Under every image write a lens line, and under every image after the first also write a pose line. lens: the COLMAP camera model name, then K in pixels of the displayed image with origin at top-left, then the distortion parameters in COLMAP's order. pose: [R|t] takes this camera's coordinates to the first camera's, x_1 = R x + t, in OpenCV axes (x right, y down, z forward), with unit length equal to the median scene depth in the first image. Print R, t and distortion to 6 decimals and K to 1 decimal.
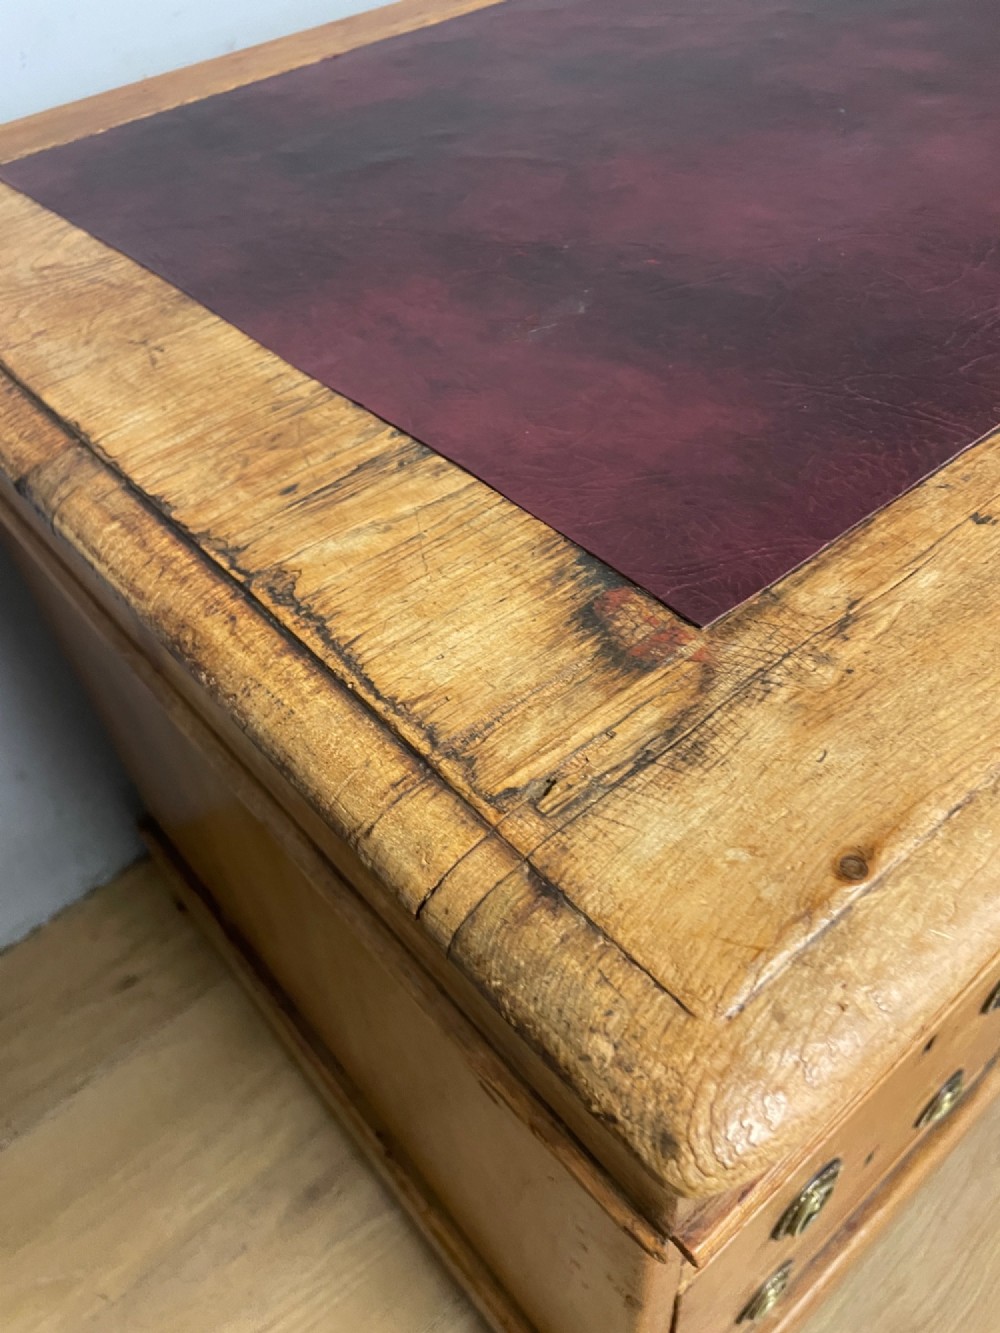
lens RADIAL K [[1074.1, 0, 500.0], [0, 1074.1, 666.5], [0, 0, 1]] dist [0.094322, -0.157095]
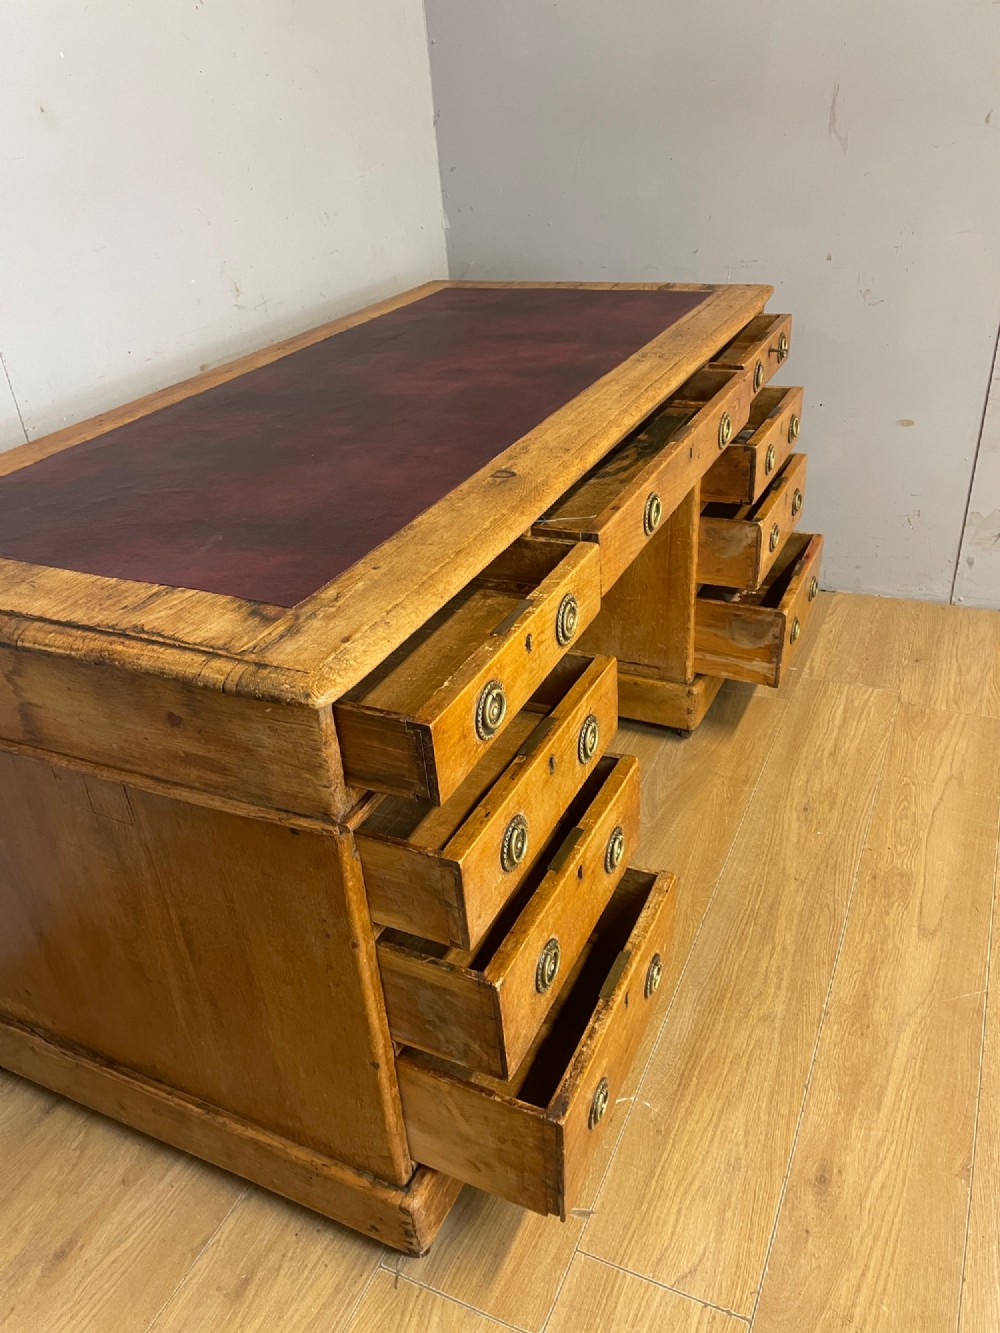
lens RADIAL K [[1030.1, 0, 489.3], [0, 1030.1, 660.4], [0, 0, 1]] dist [0.113983, -0.145119]
pose [[0.916177, -0.188465, 0.353696, -0.353683], [0.281943, 0.930304, -0.234610, 0.914854], [-0.284829, 0.314666, 0.905460, -1.703987]]
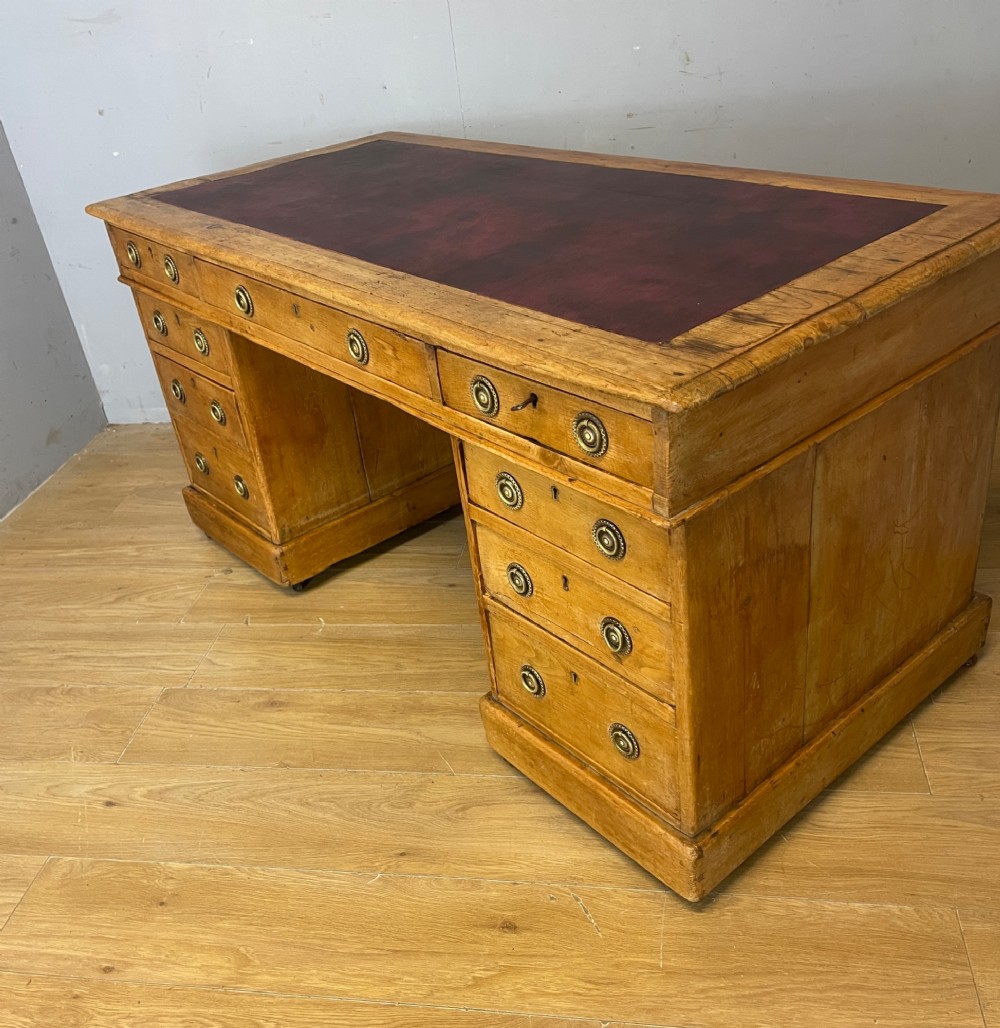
lens RADIAL K [[1026.7, 0, 499.6], [0, 1026.7, 532.6], [0, 0, 1]] dist [0.042064, -0.001918]
pose [[0.011399, 0.592128, -0.805763, 6.623835], [-0.616789, 0.638419, 0.460427, -3.014872], [0.787046, 0.491738, 0.372495, 1.324061]]
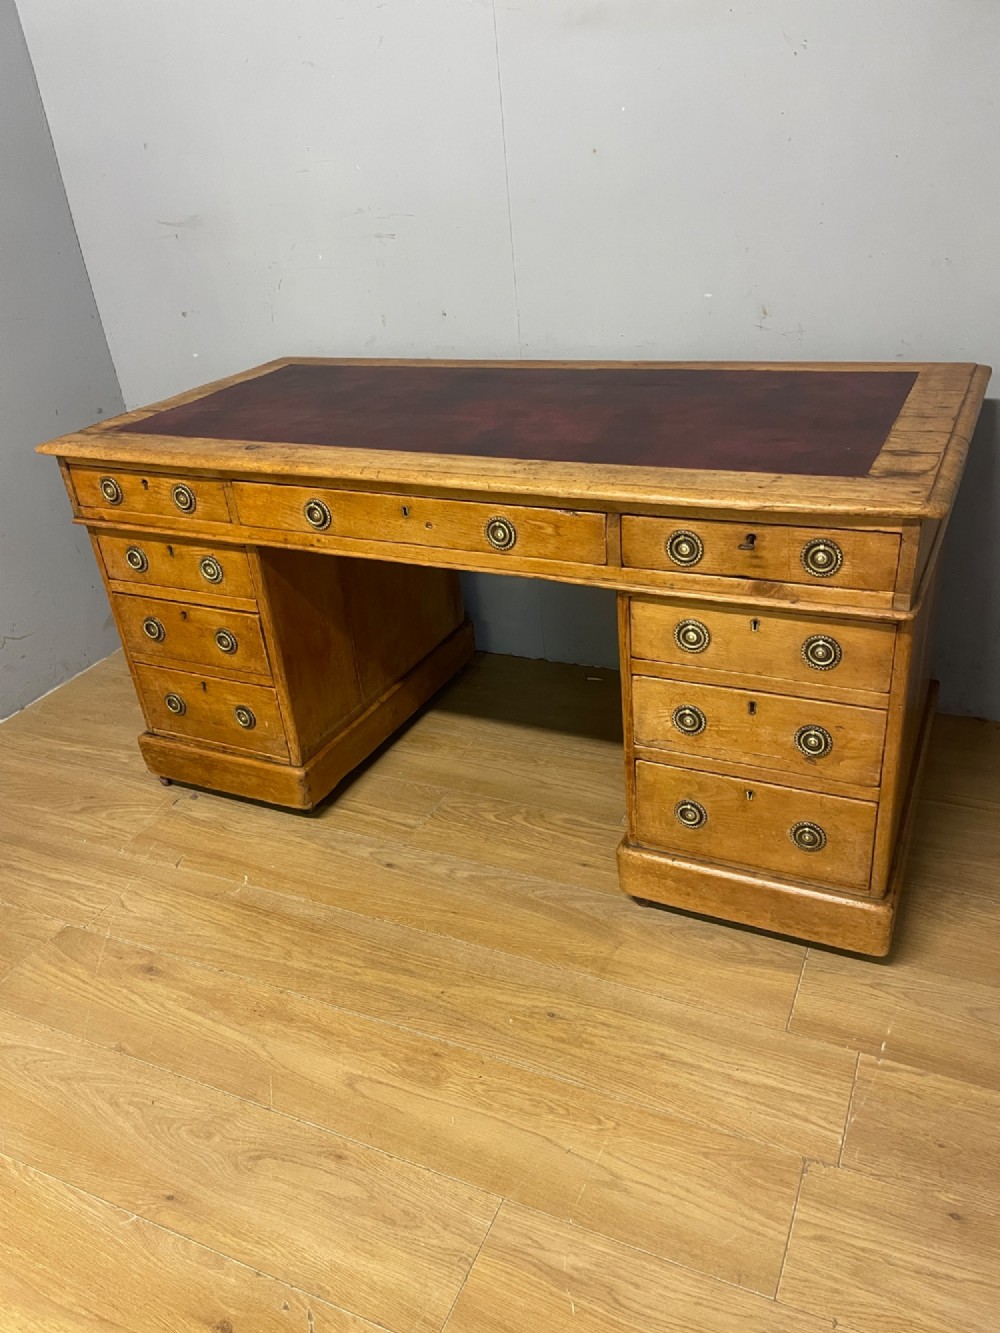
lens RADIAL K [[1030.1, 0, 489.3], [0, 1030.1, 660.4], [0, 0, 1]] dist [0.113983, -0.145119]
pose [[0.403212, 0.468184, -0.786272, 6.605674], [-0.601777, 0.782958, 0.157610, -1.289844], [0.689409, 0.409610, 0.597441, -0.649792]]
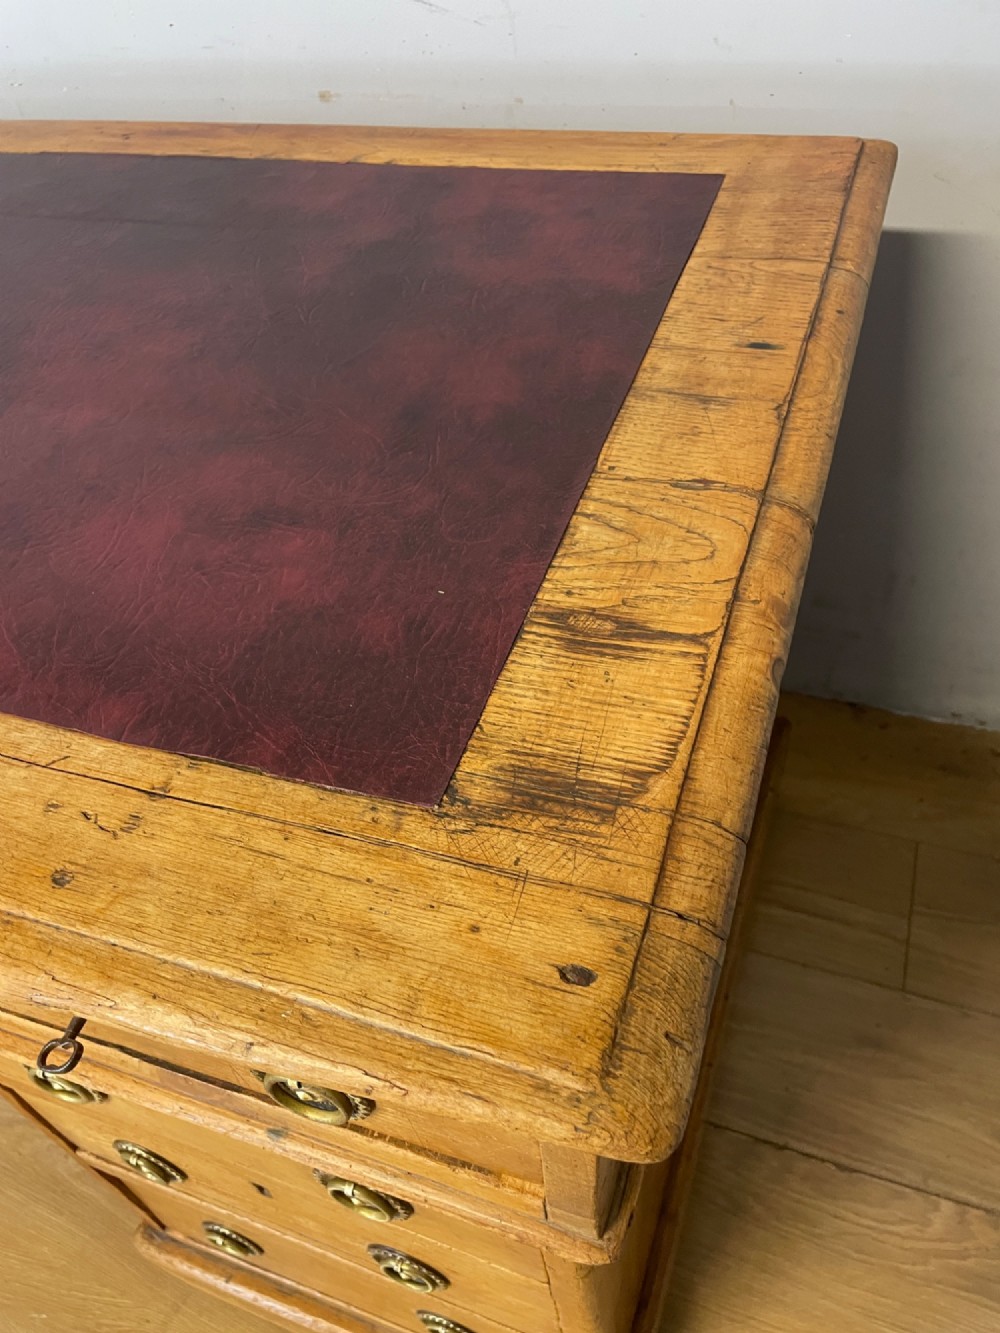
lens RADIAL K [[1030.1, 0, 489.3], [0, 1030.1, 660.4], [0, 0, 1]] dist [0.113983, -0.145119]
pose [[0.506010, 0.638980, -0.579360, 4.056226], [-0.559264, 0.754427, 0.343604, -2.735594], [0.656641, 0.150148, 0.739106, 1.860247]]
